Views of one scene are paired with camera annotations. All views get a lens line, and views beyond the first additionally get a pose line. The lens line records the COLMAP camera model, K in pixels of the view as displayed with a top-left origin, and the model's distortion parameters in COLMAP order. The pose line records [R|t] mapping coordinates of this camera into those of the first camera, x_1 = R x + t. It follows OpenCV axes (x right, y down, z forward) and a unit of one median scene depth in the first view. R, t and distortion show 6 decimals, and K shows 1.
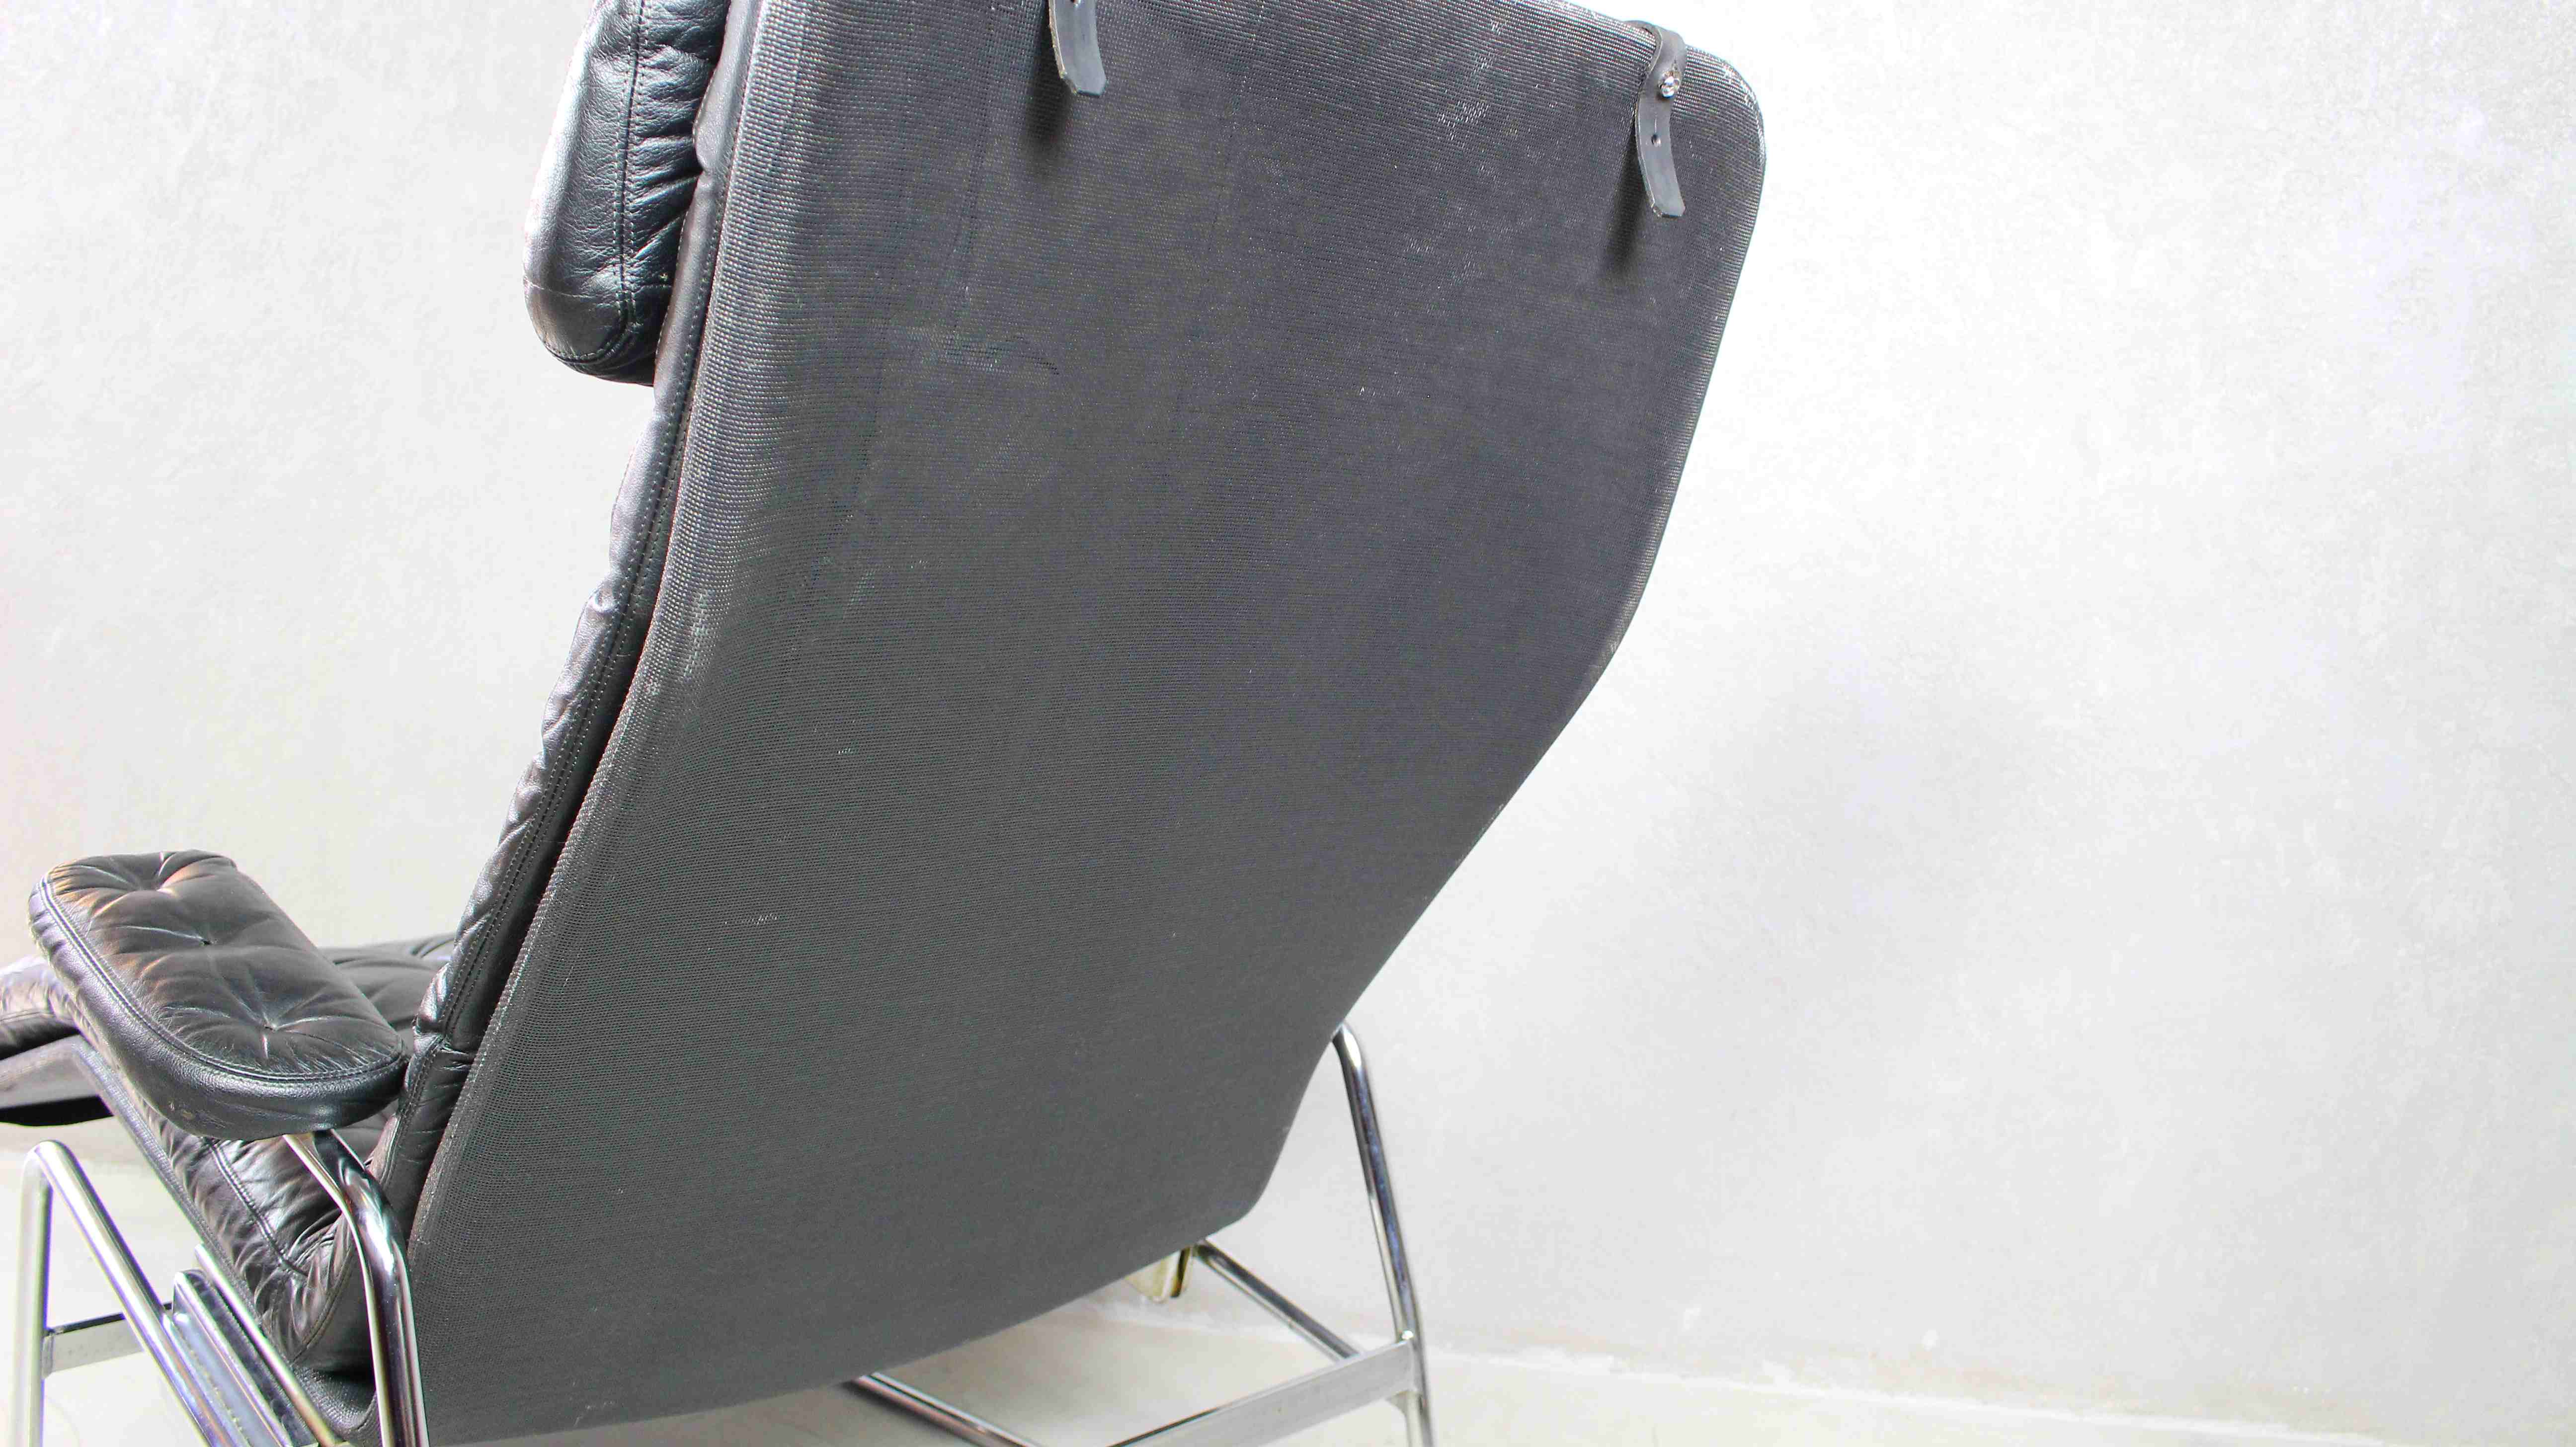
lens RADIAL K [[2130.5, 0, 1307.9], [0, 2130.5, 734.6], [0, 0, 1]] dist [-0.156494, 0.121619]
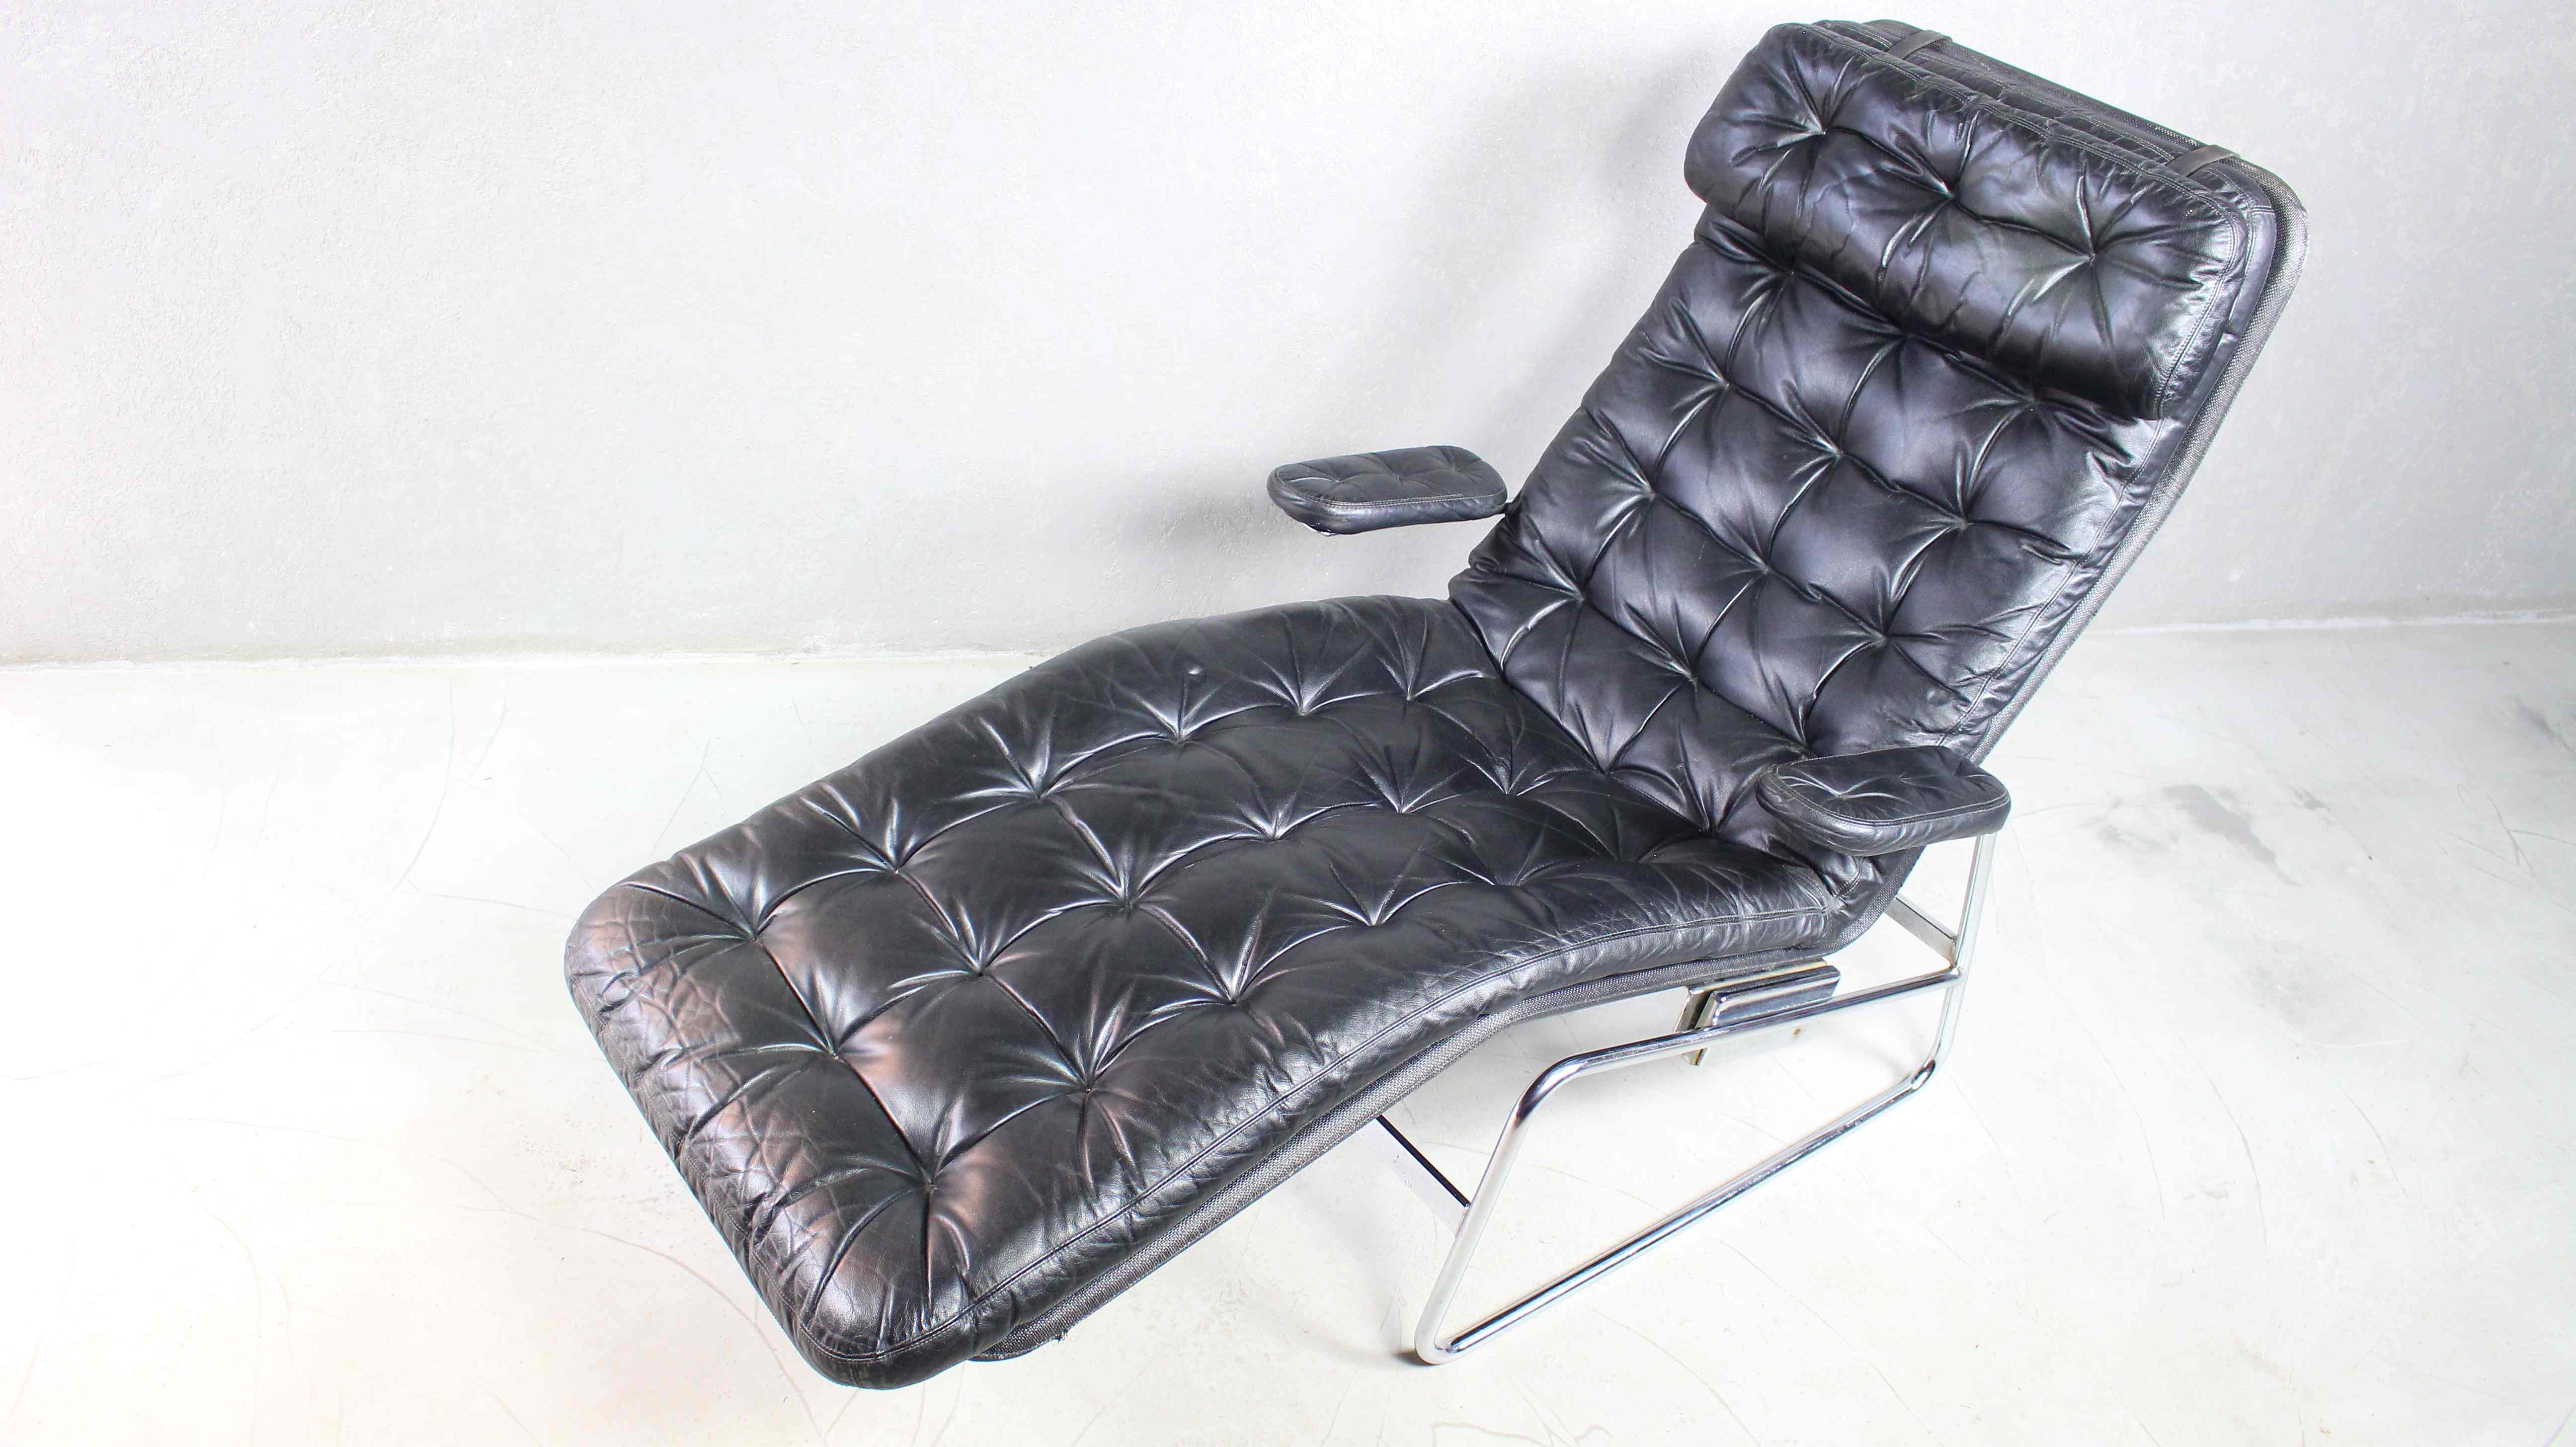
lens RADIAL K [[2130.5, 0, 1299.6], [0, 2130.5, 726.2], [0, 0, 1]] dist [-0.156494, 0.121619]
pose [[0.892342, -0.208961, 0.400076, -0.793002], [-0.041780, 0.844334, 0.534186, -0.509733], [-0.449422, -0.493392, 0.744704, -0.090693]]
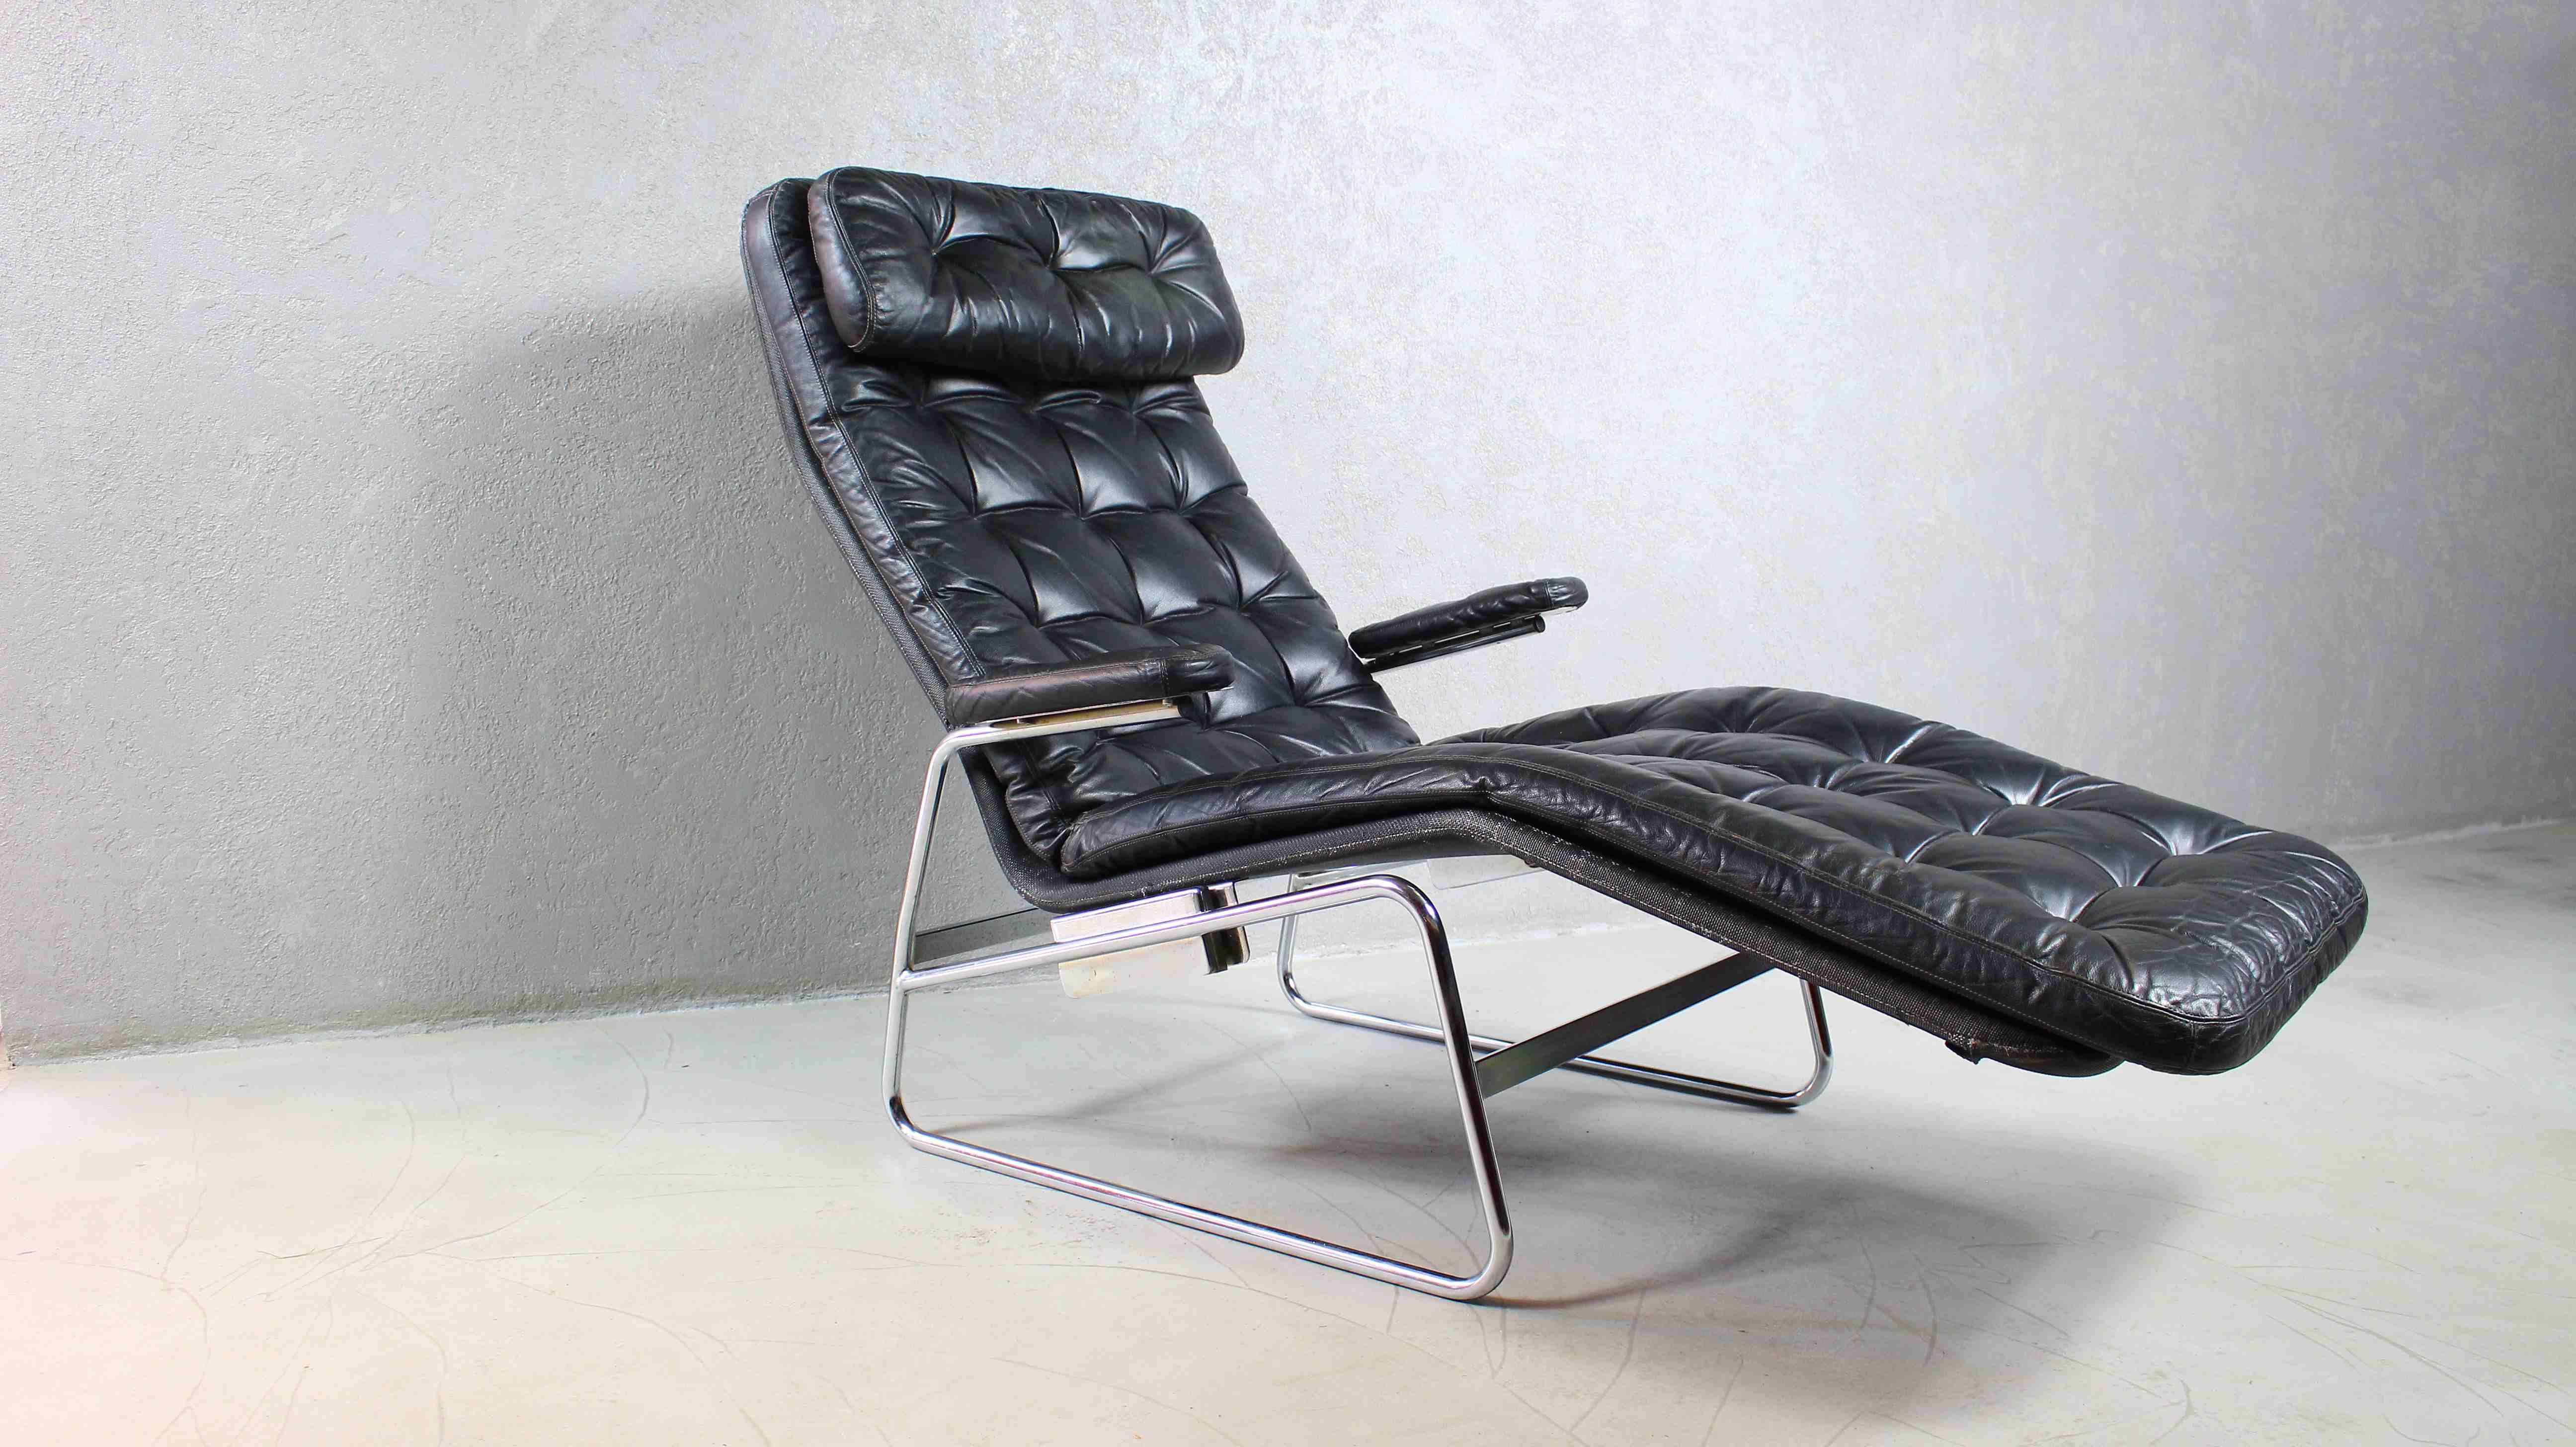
lens RADIAL K [[2130.5, 0, 1312.1], [0, 2130.5, 729.2], [0, 0, 1]] dist [-0.156494, 0.121619]
pose [[0.760570, -0.084711, 0.643706, -1.269434], [0.046157, 0.995998, 0.076536, 0.011105], [-0.647613, -0.028499, 0.761436, -0.073816]]
